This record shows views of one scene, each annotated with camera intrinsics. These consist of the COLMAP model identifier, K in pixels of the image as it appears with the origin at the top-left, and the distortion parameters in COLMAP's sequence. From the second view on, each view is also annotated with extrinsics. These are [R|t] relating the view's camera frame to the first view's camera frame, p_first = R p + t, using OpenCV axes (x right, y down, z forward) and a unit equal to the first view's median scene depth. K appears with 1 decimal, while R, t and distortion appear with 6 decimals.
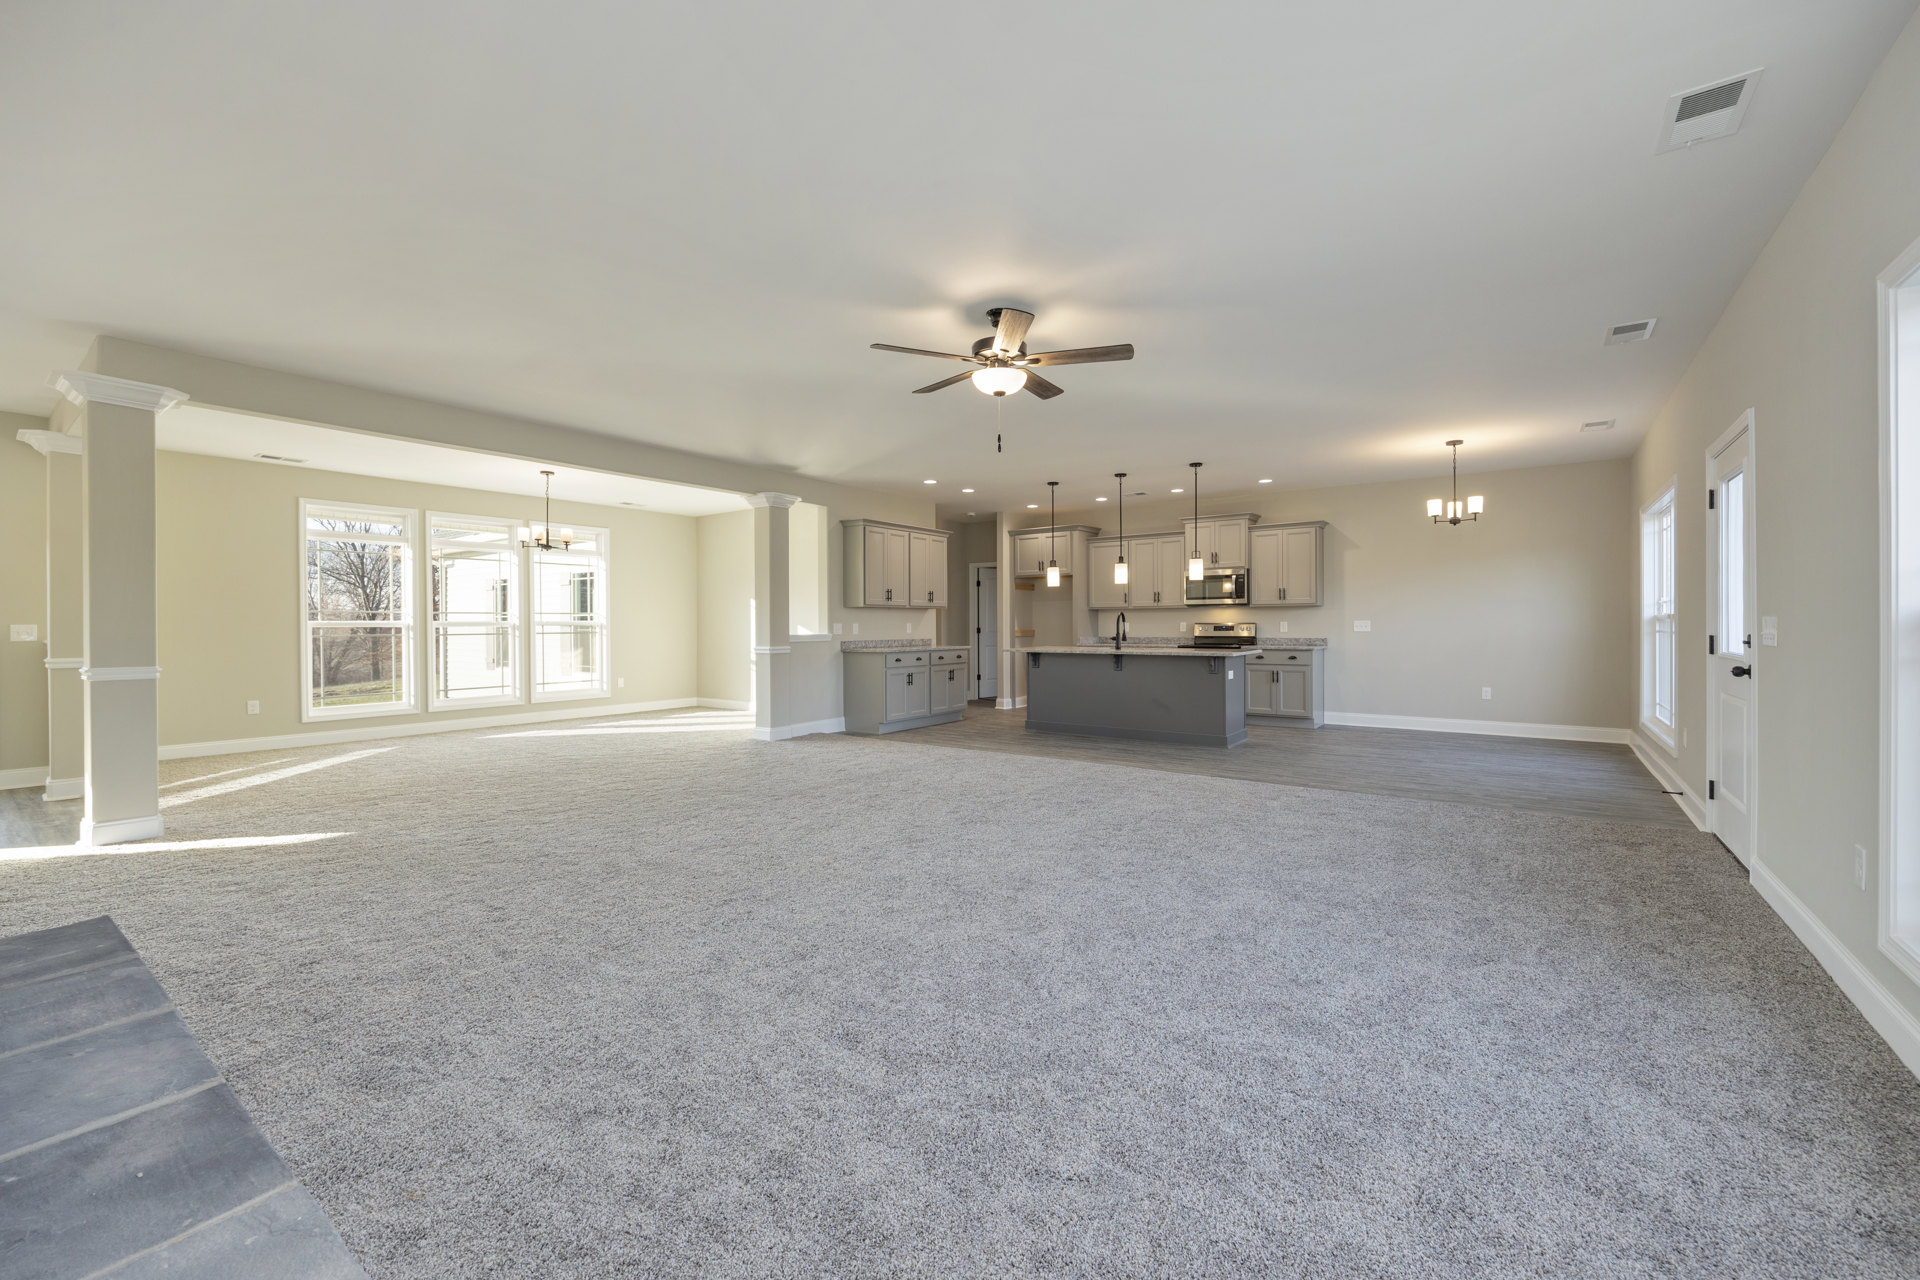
lens RADIAL K [[783.2, 0, 995.6], [0, 783.2, 629.2], [0, 0, 1]] dist [-0.005309, 0.000276]
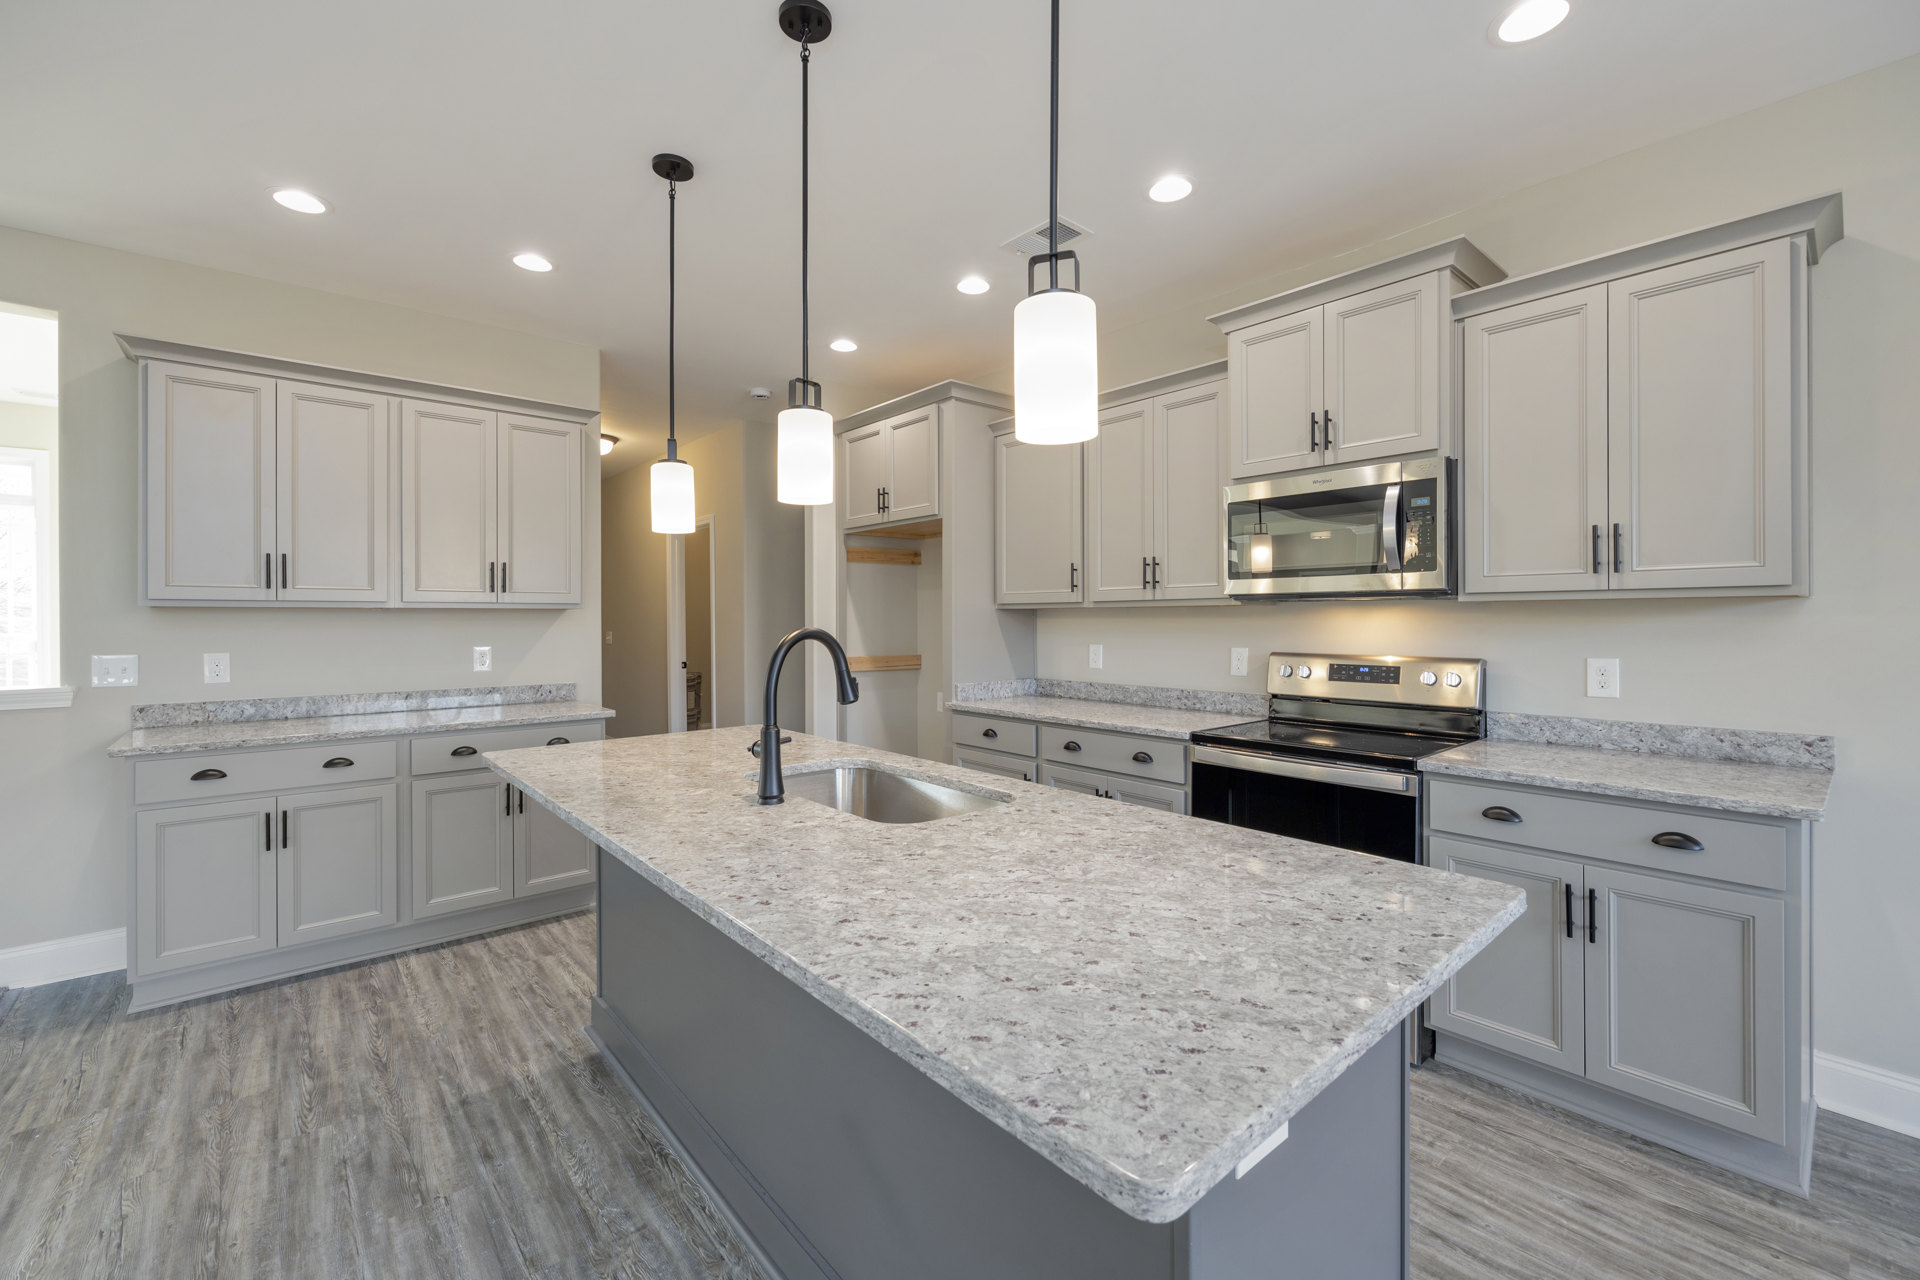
lens RADIAL K [[783.2, 0, 981.0], [0, 783.2, 624.2], [0, 0, 1]] dist [-0.005309, 0.000276]
pose [[0.969866, 0.003653, -0.243613, 0.235949], [-0.003263, 0.999993, 0.002006, -0.021403], [0.243619, -0.001151, 0.969870, 0.715091]]
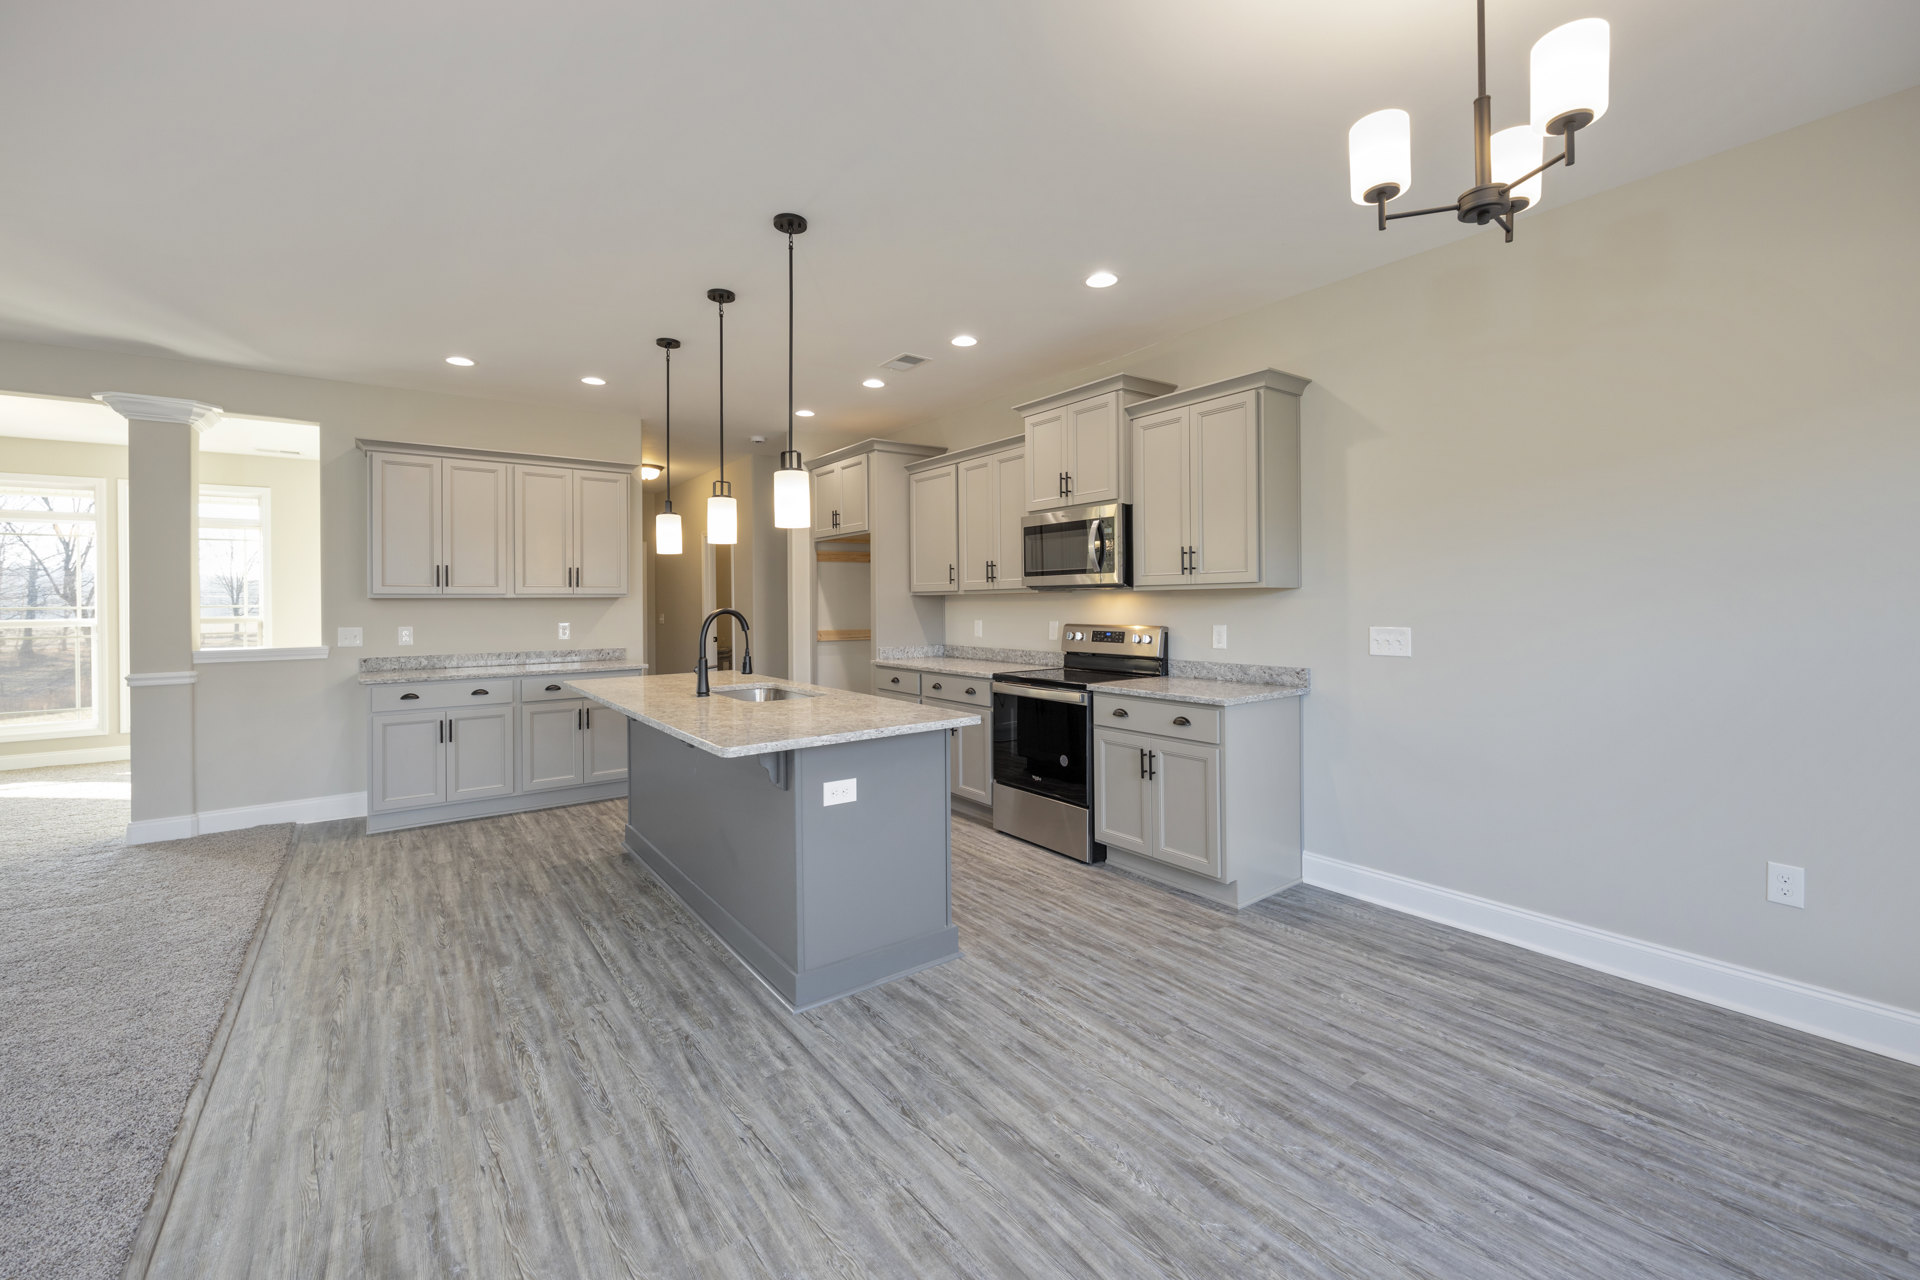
lens RADIAL K [[783.2, 0, 989.7], [0, 783.2, 598.1], [0, 0, 1]] dist [-0.005309, 0.000276]
pose [[0.950515, -0.005115, -0.310637, 0.392616], [0.002722, 0.999963, -0.008136, -0.021604], [0.310667, 0.006888, 0.950494, 0.567497]]
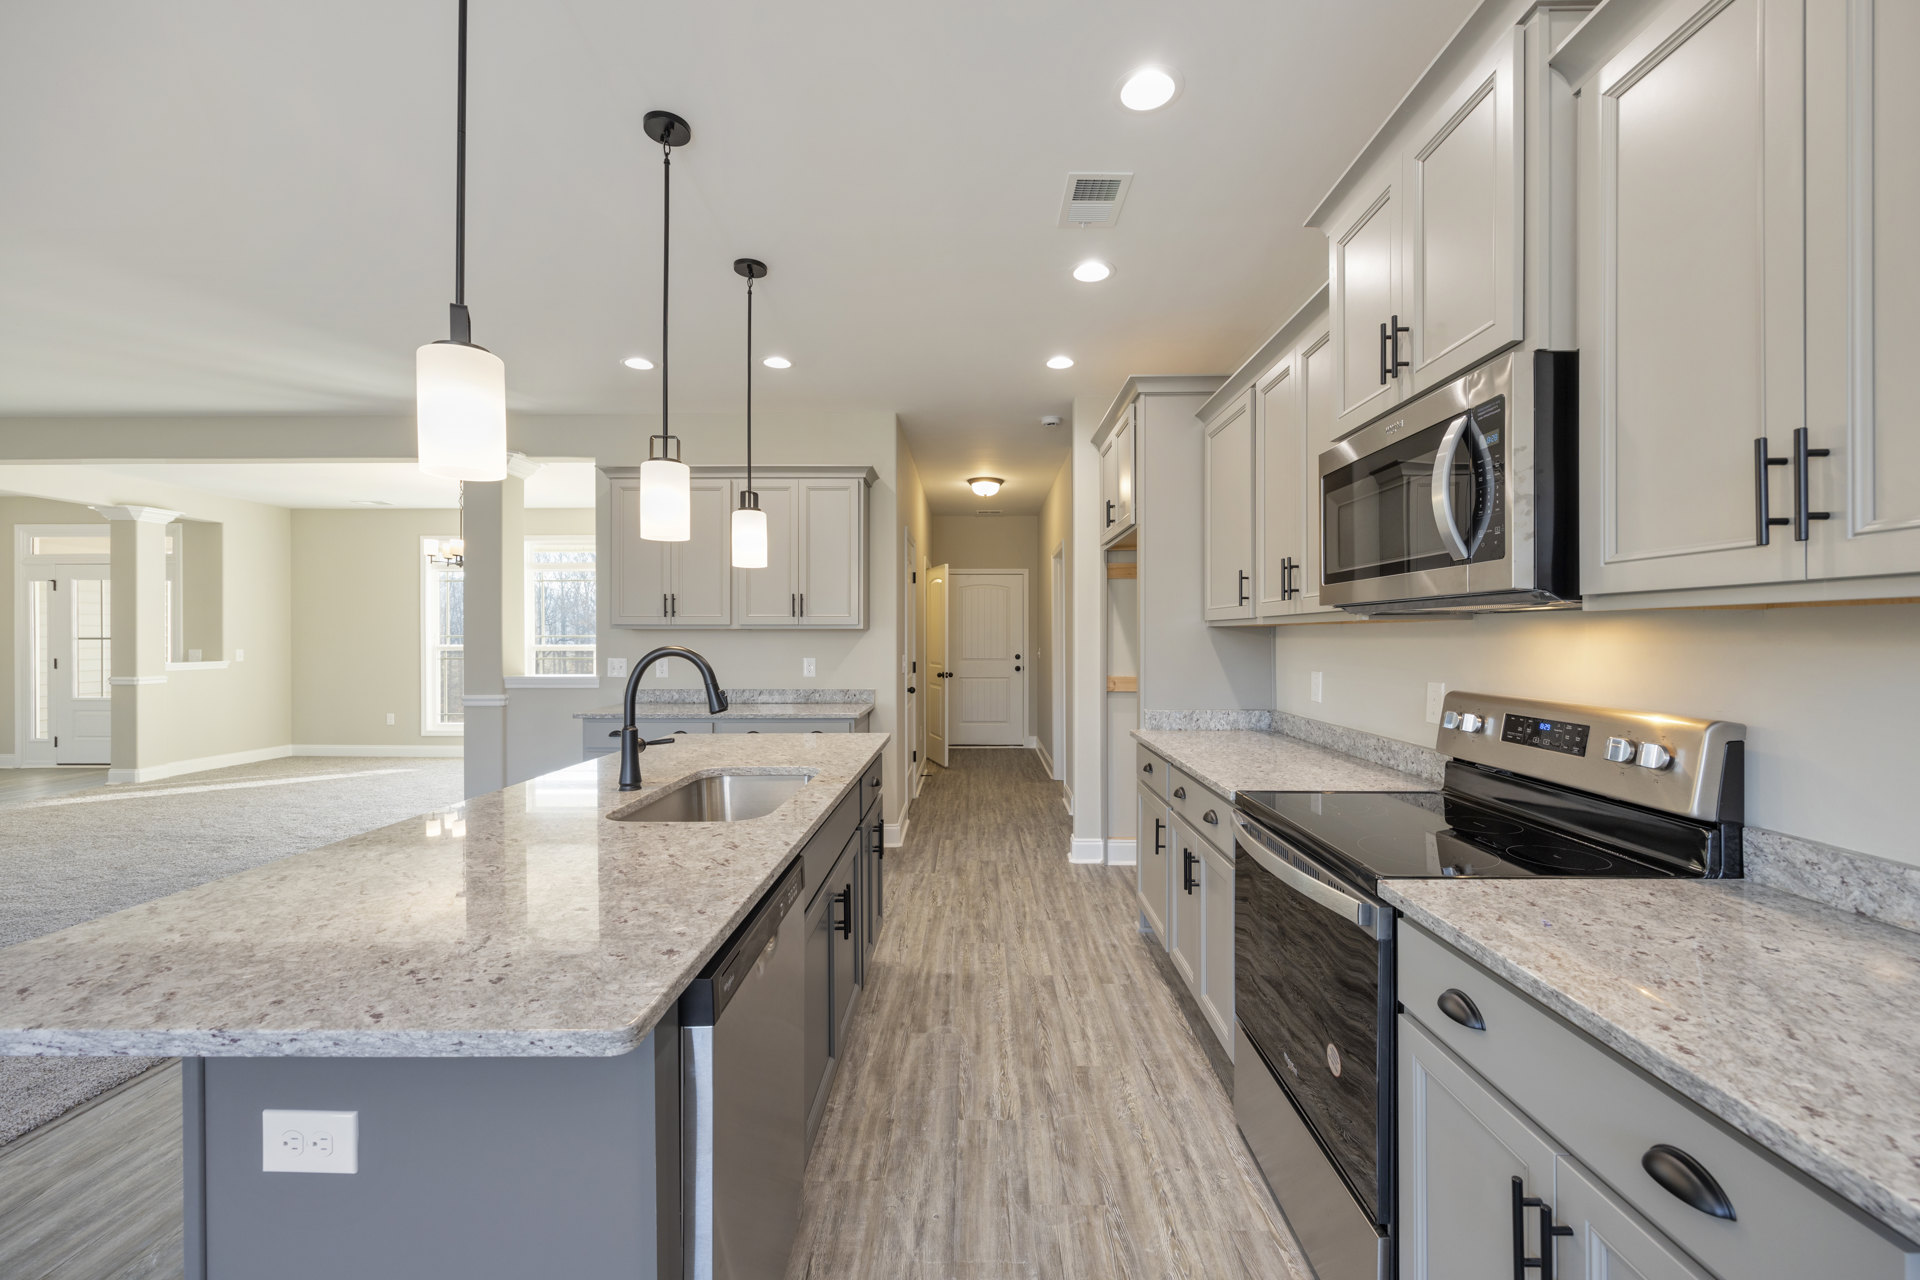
lens RADIAL K [[783.2, 0, 981.0], [0, 783.2, 627.1], [0, 0, 1]] dist [-0.005309, 0.000276]
pose [[0.563462, -0.005333, -0.826124, 0.389368], [-0.007400, 0.999906, -0.011502, -0.023601], [0.826109, 0.012594, 0.563370, 0.843525]]
